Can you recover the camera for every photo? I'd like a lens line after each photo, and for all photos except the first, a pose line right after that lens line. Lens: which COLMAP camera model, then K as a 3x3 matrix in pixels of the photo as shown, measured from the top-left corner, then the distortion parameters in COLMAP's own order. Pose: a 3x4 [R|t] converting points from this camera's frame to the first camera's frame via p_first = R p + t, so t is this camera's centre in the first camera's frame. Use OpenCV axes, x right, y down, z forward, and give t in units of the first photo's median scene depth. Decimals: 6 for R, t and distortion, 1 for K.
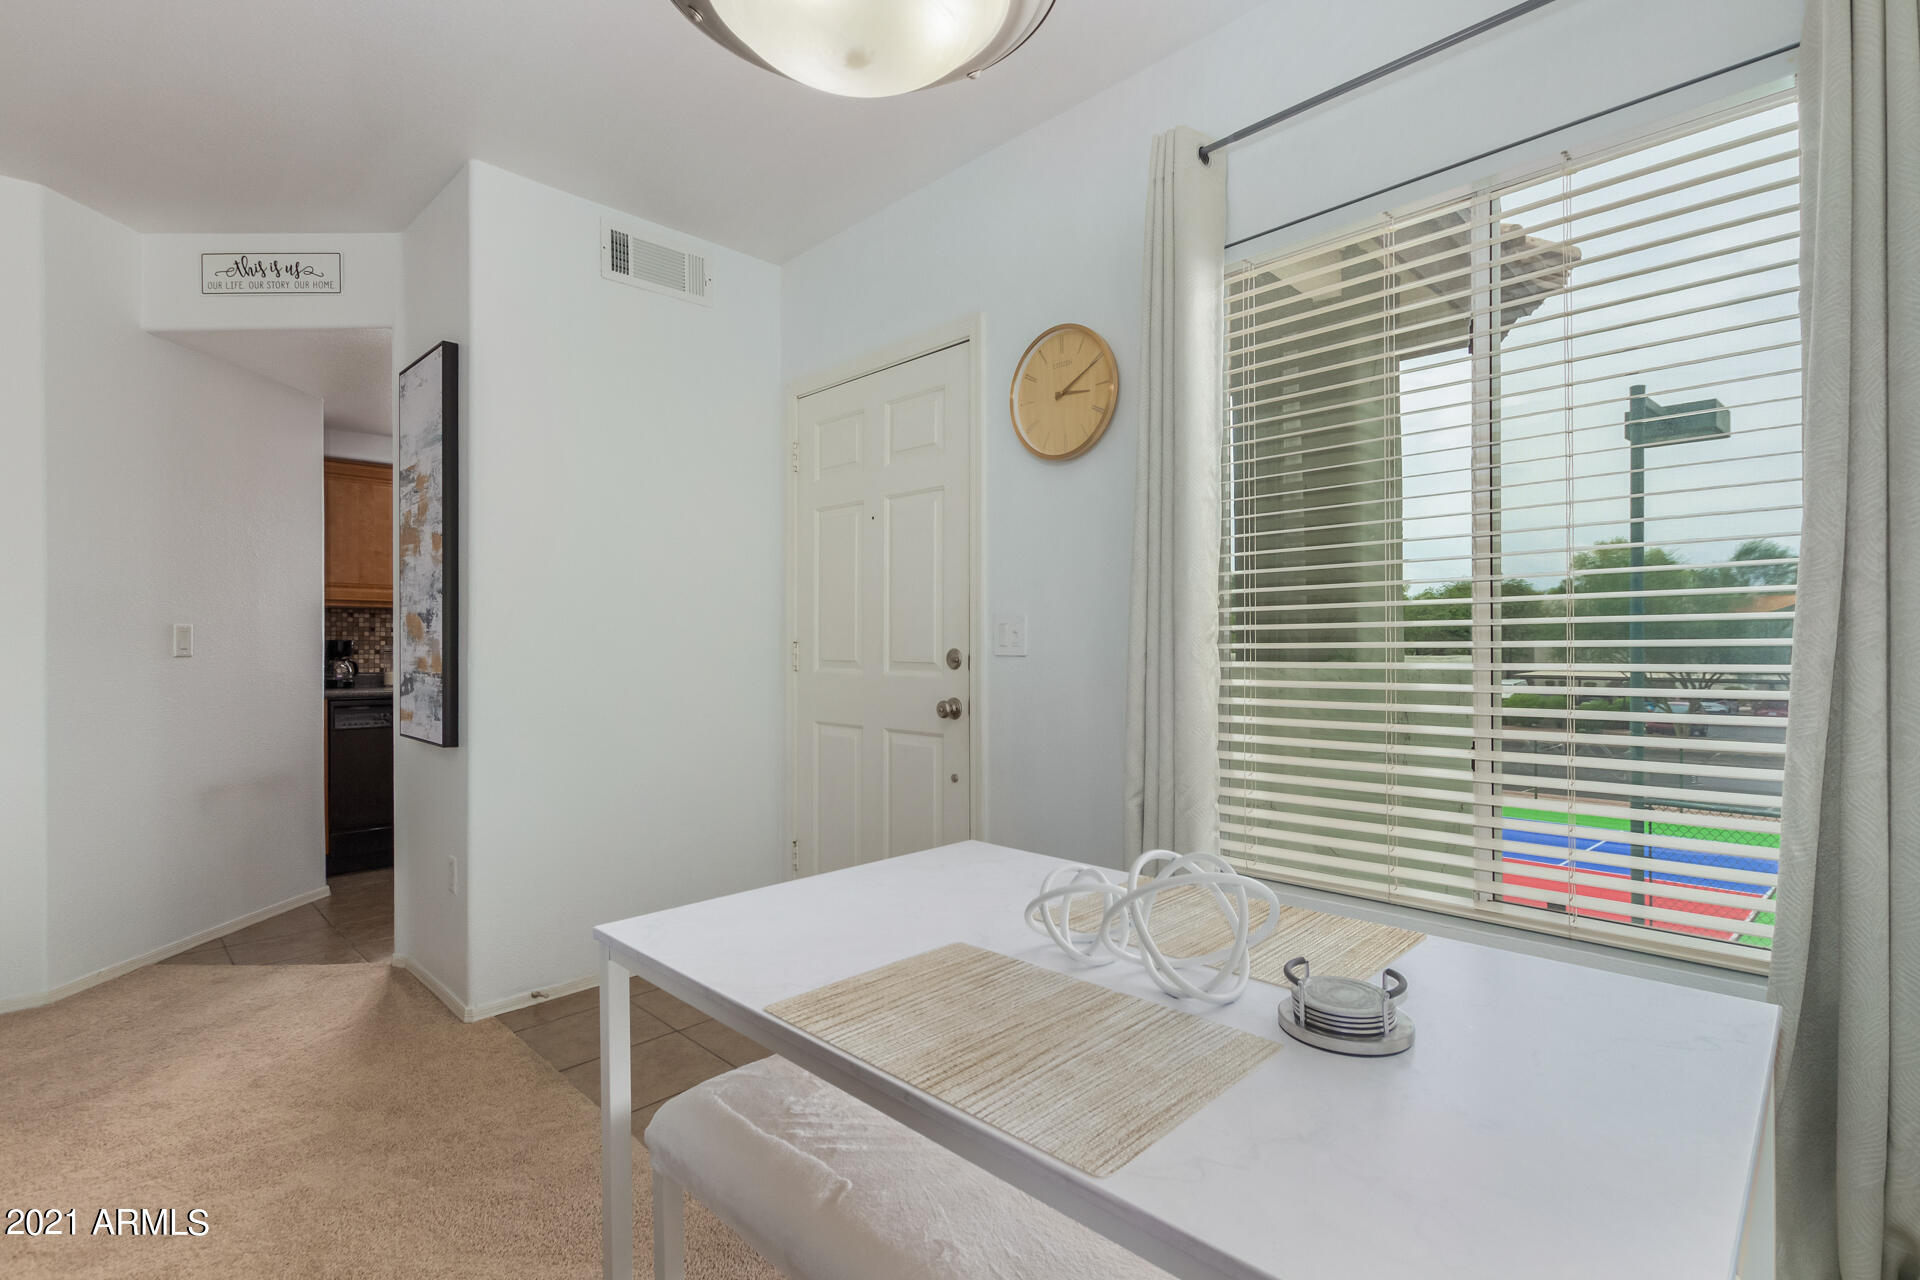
lens RADIAL K [[881.2, 0, 960.0], [0, 881.2, 640.0], [0, 0, 1]] dist [0.000599, 0.000299]
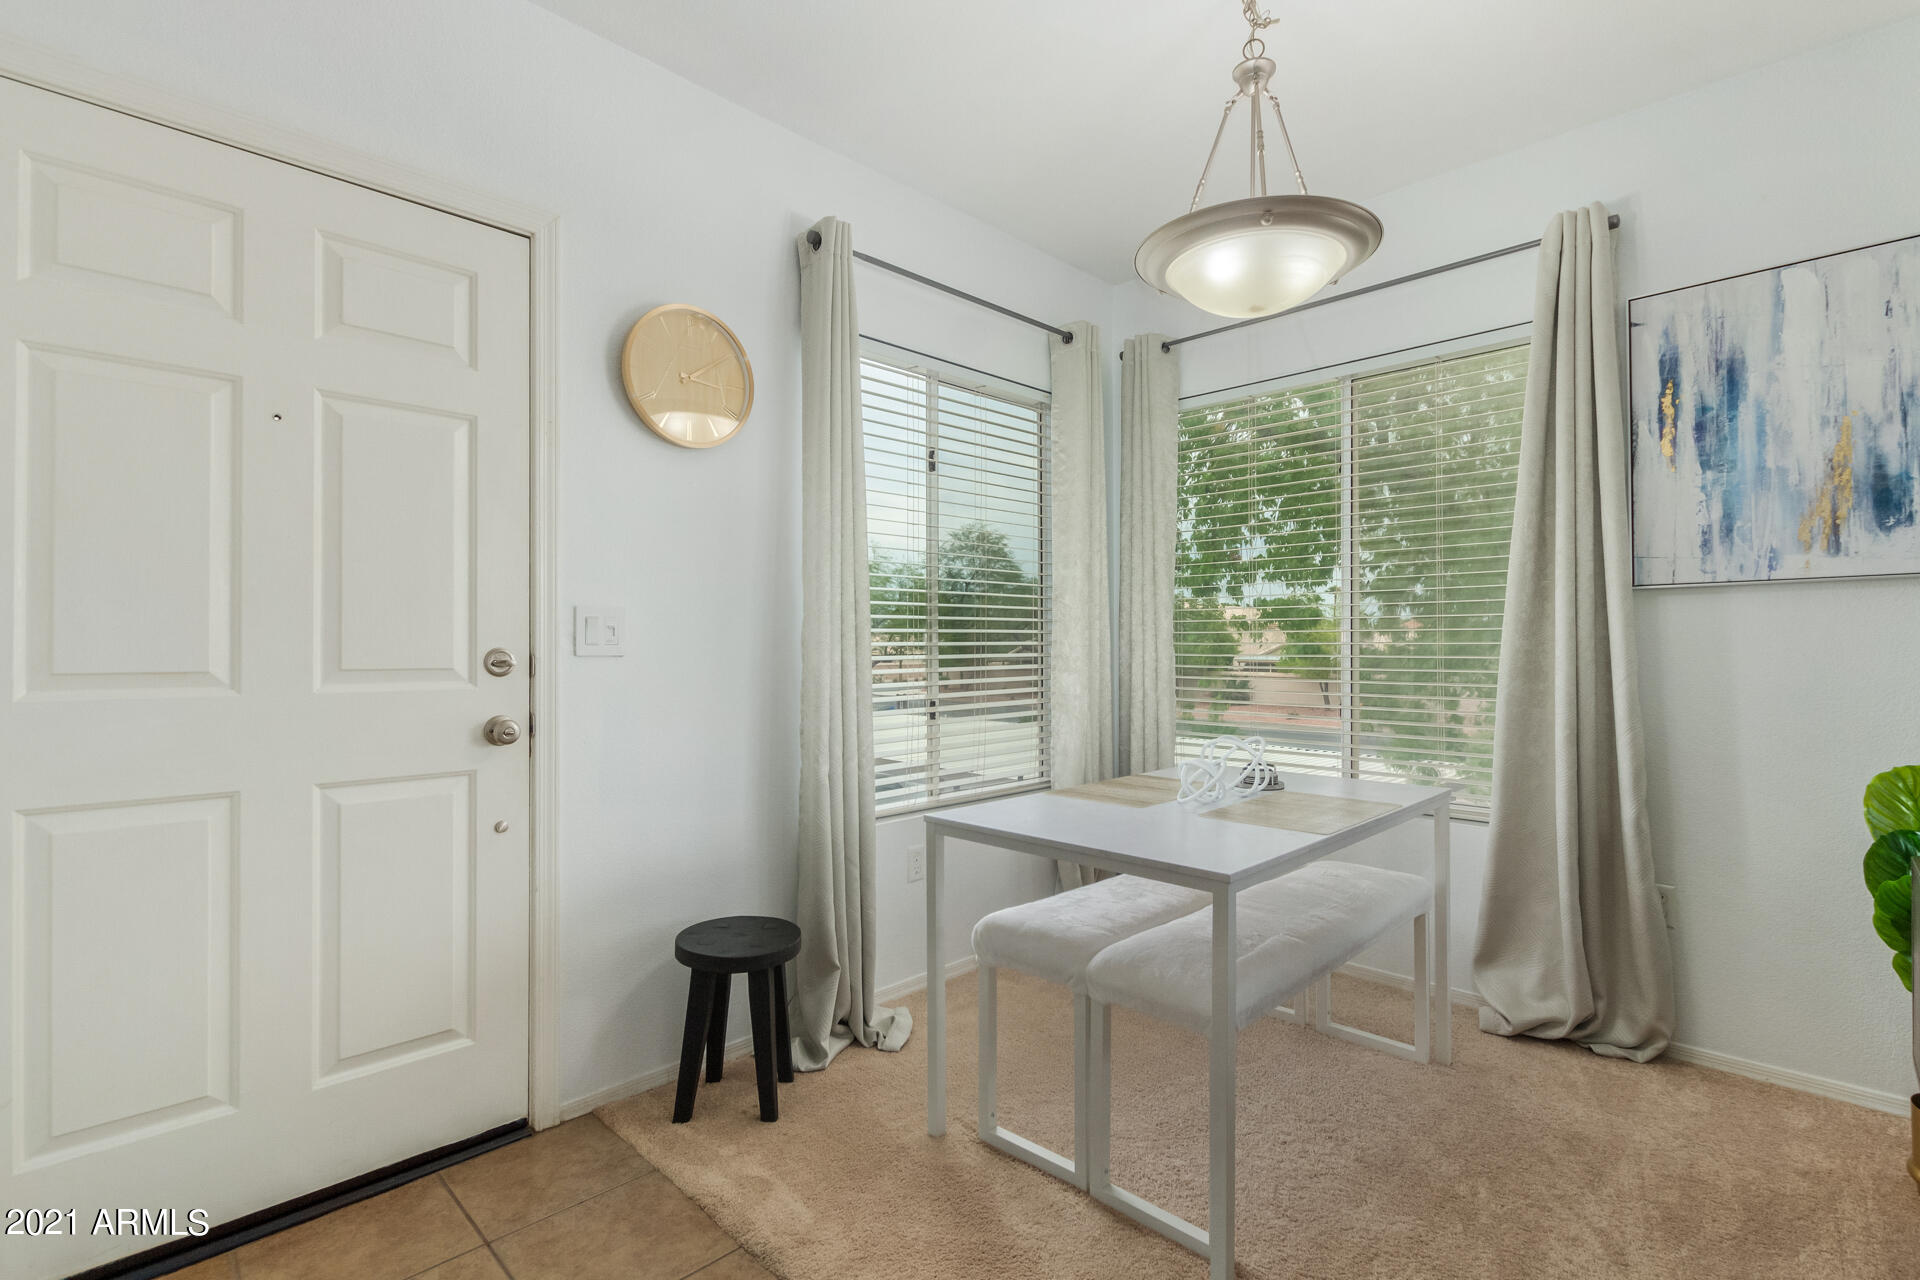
lens RADIAL K [[906.7, 0, 964.7], [0, 906.7, 633.3], [0, 0, 1]] dist [-0.006348, -0.000150]
pose [[0.002030, 0.013079, 0.999912, -0.748713], [-0.002941, 0.999910, -0.013073, 0.005889], [-0.999994, -0.002914, 0.002068, 0.614285]]
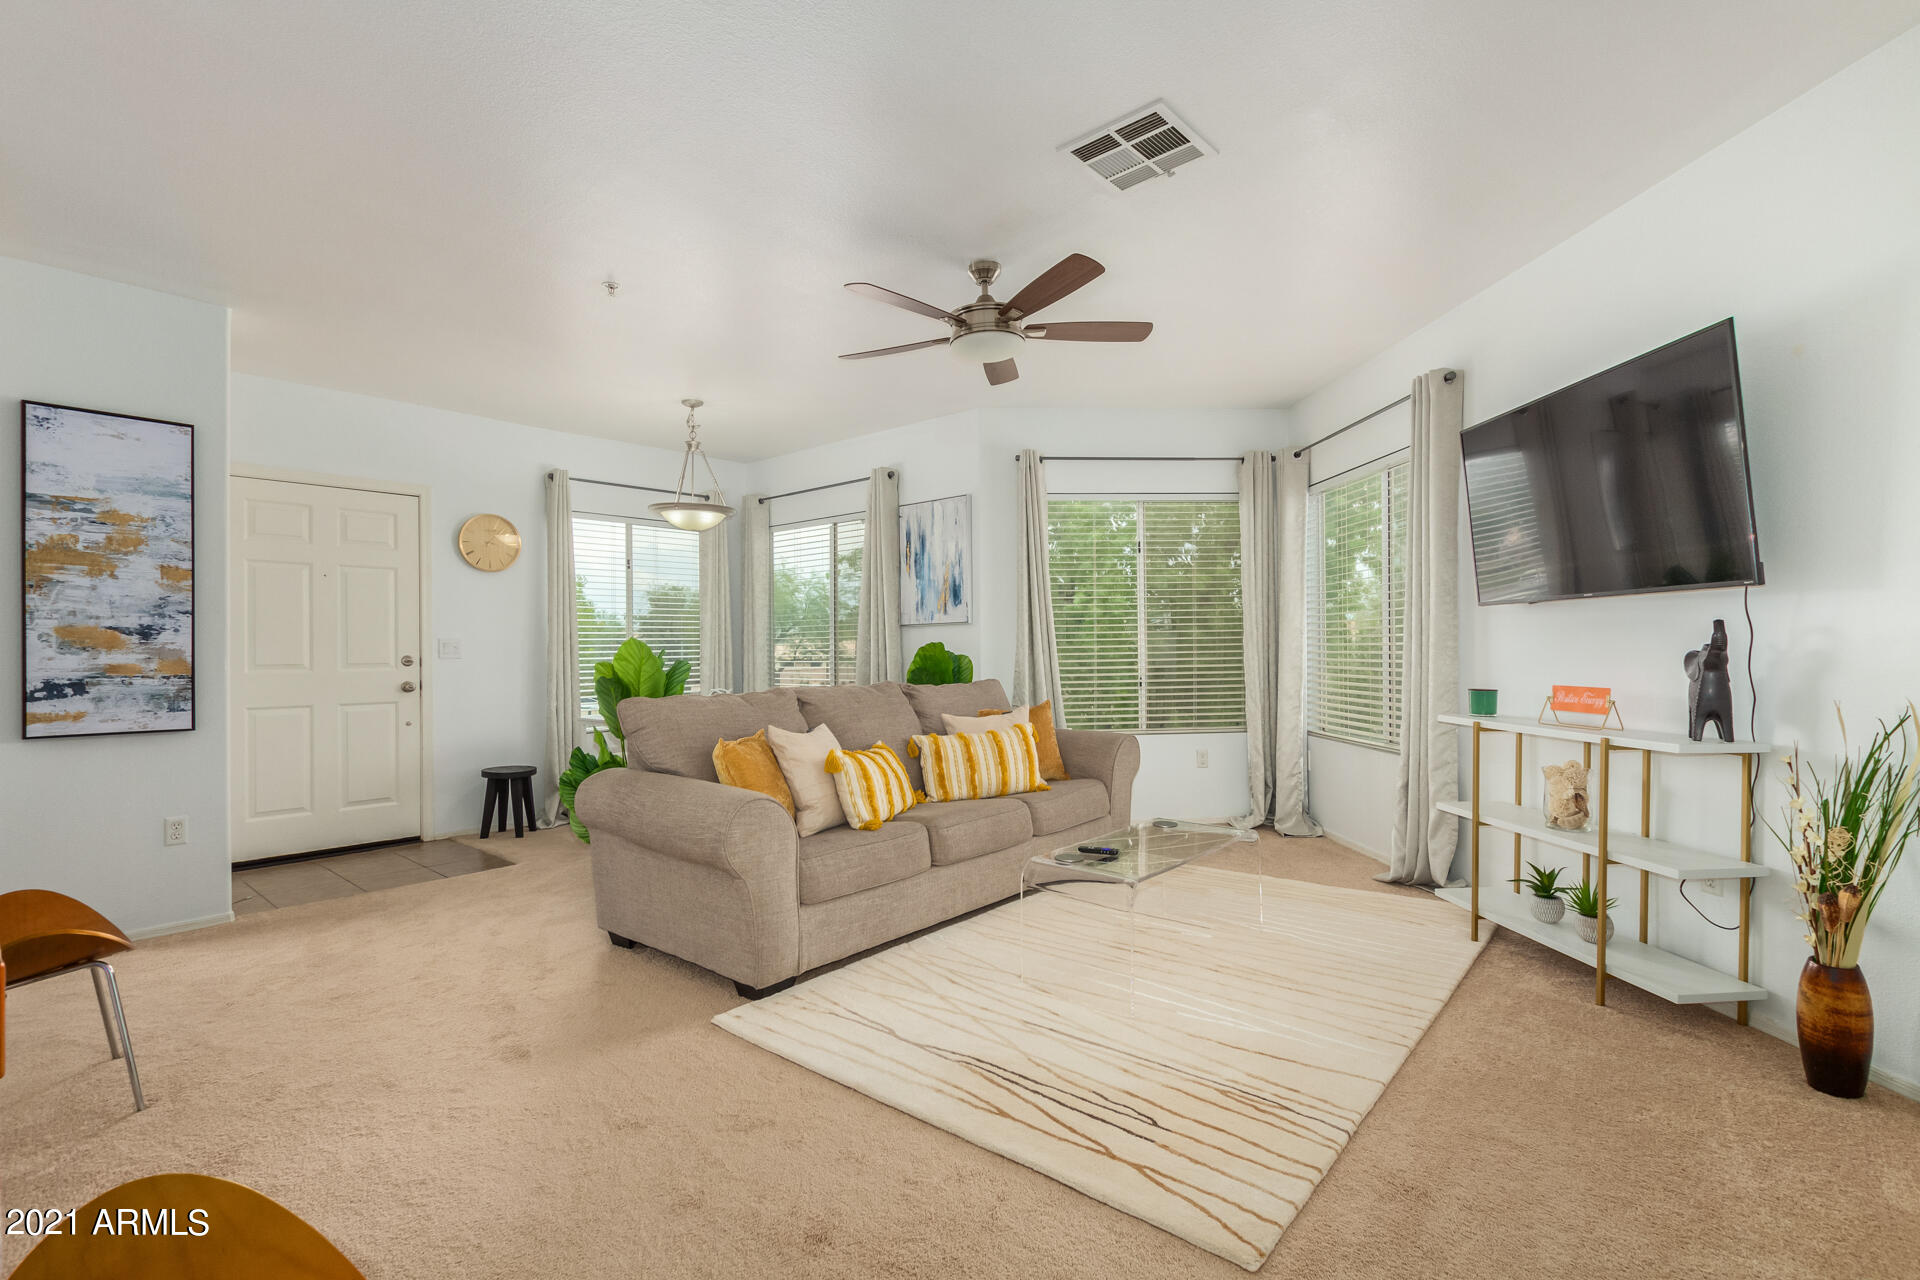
lens RADIAL K [[881.2, 0, 960.0], [0, 881.2, 640.0], [0, 0, 1]] dist [0.000599, 0.000299]
pose [[-0.056375, 0.010640, 0.998353, -1.970260], [0.004432, 0.999936, -0.010406, 0.001206], [-0.998400, 0.003839, -0.056418, -0.083246]]
